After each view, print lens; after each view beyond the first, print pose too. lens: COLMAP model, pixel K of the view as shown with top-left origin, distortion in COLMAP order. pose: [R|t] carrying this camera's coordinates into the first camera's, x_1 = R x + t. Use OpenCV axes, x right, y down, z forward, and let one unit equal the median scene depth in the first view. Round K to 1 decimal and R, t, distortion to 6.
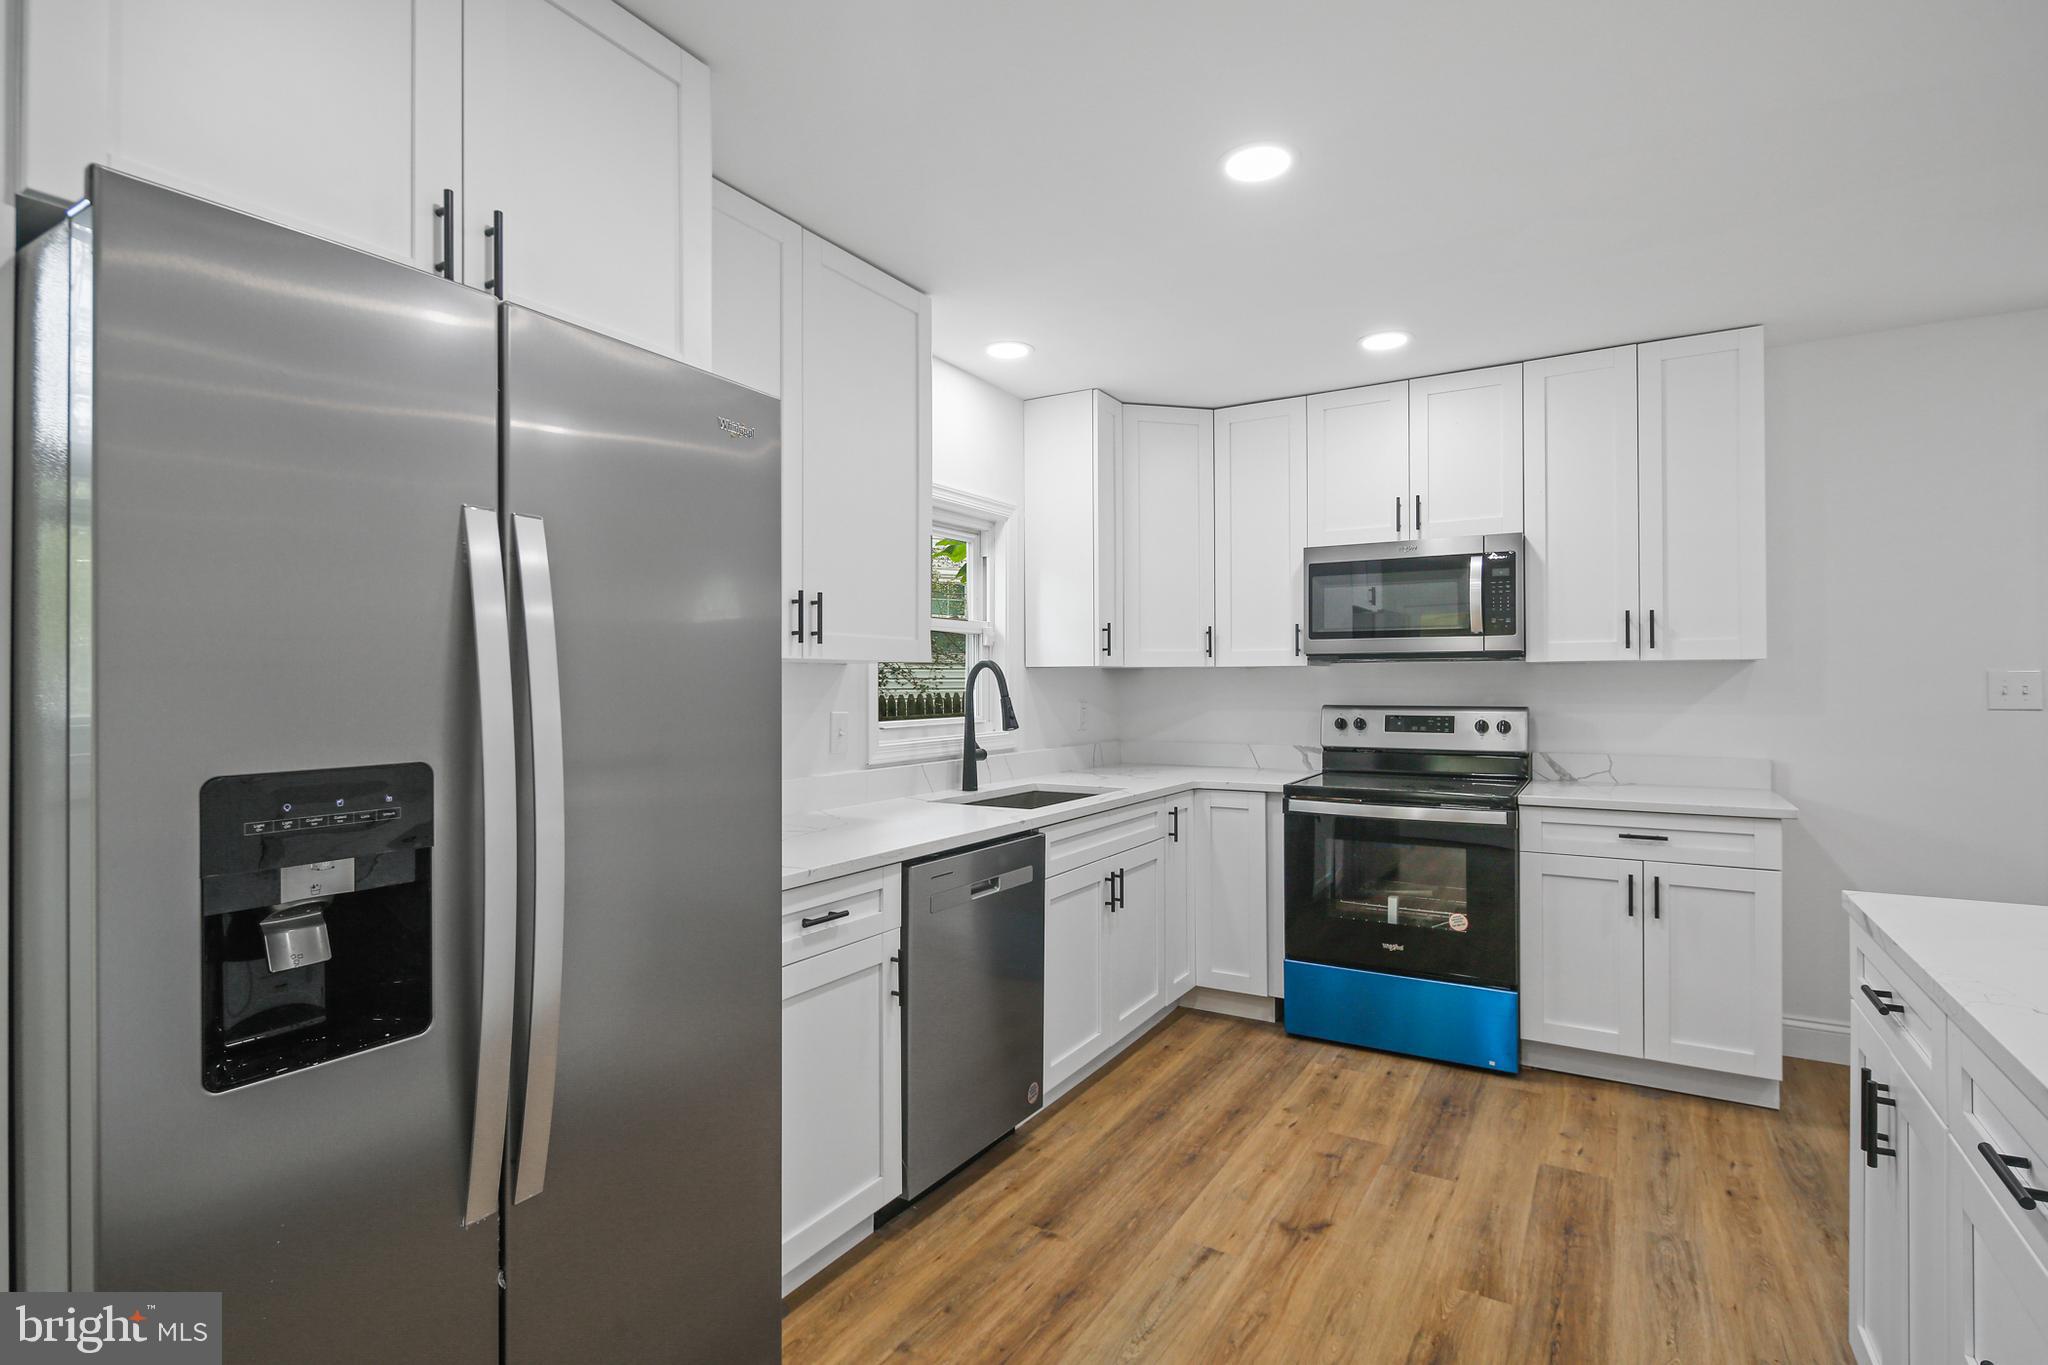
lens RADIAL K [[1007.1, 0, 1017.5], [0, 1007.1, 676.2], [0, 0, 1]] dist [0.006335, -0.003155]
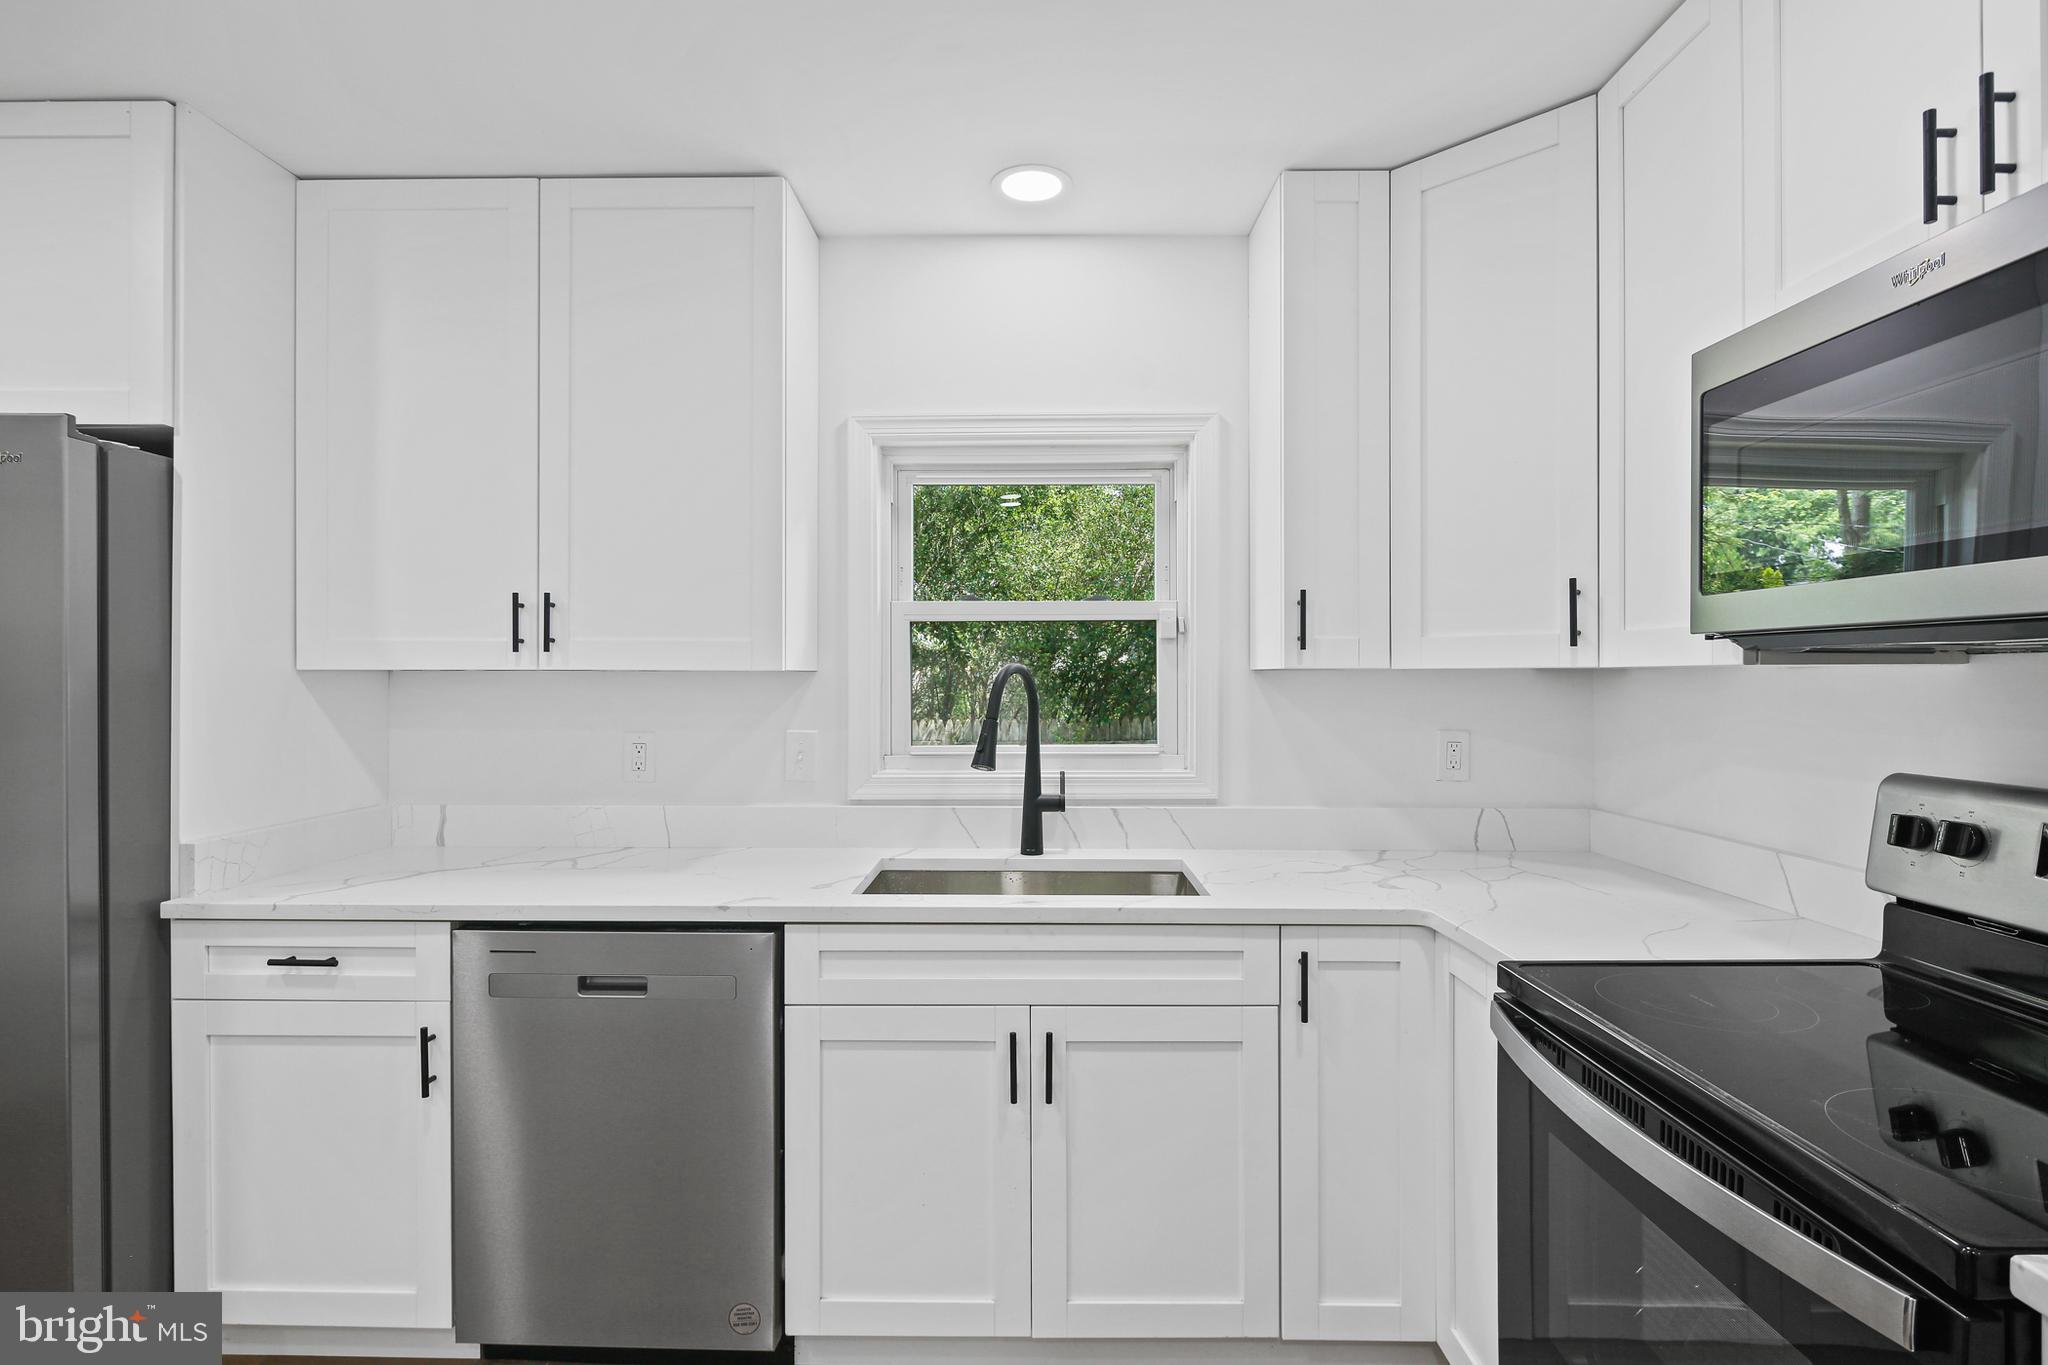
lens RADIAL K [[1007.1, 0, 1024.3], [0, 1007.1, 672.9], [0, 0, 1]] dist [0.006335, -0.003155]
pose [[0.496965, 0.000173, -0.867771, 0.571619], [0.004504, 0.999986, 0.002779, -0.011599], [0.867759, -0.005290, 0.496957, 0.693963]]
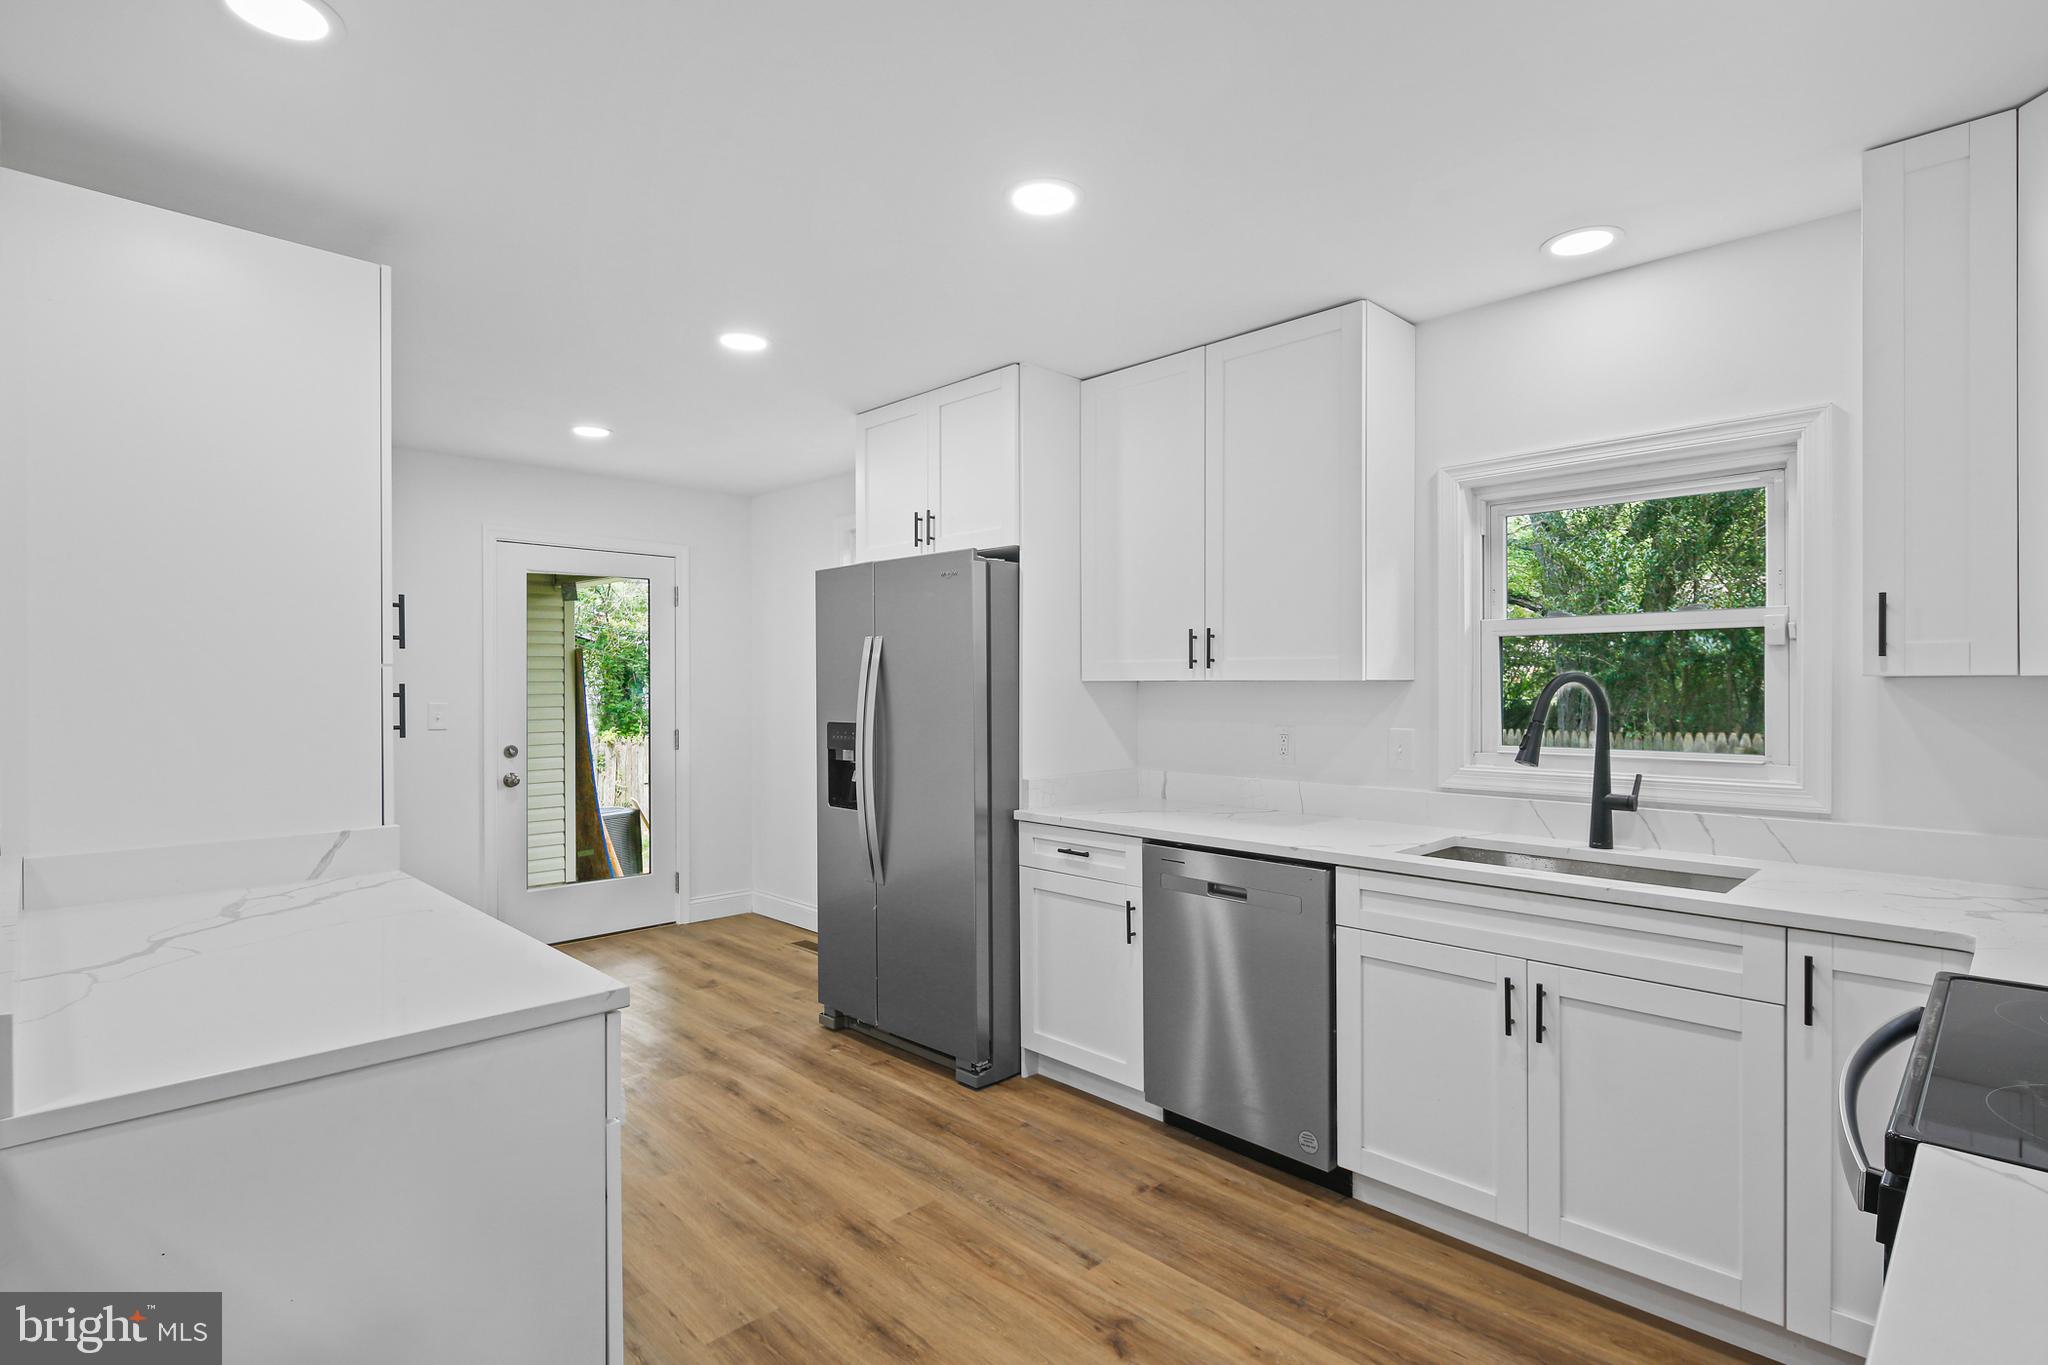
lens RADIAL K [[1007.1, 0, 1021.4], [0, 1007.1, 690.9], [0, 0, 1]] dist [0.006335, -0.003155]
pose [[-0.253768, 0.009501, -0.967219, 0.820207], [0.008859, 0.999933, 0.007498, -0.011972], [0.967225, -0.006666, -0.253835, 0.820000]]
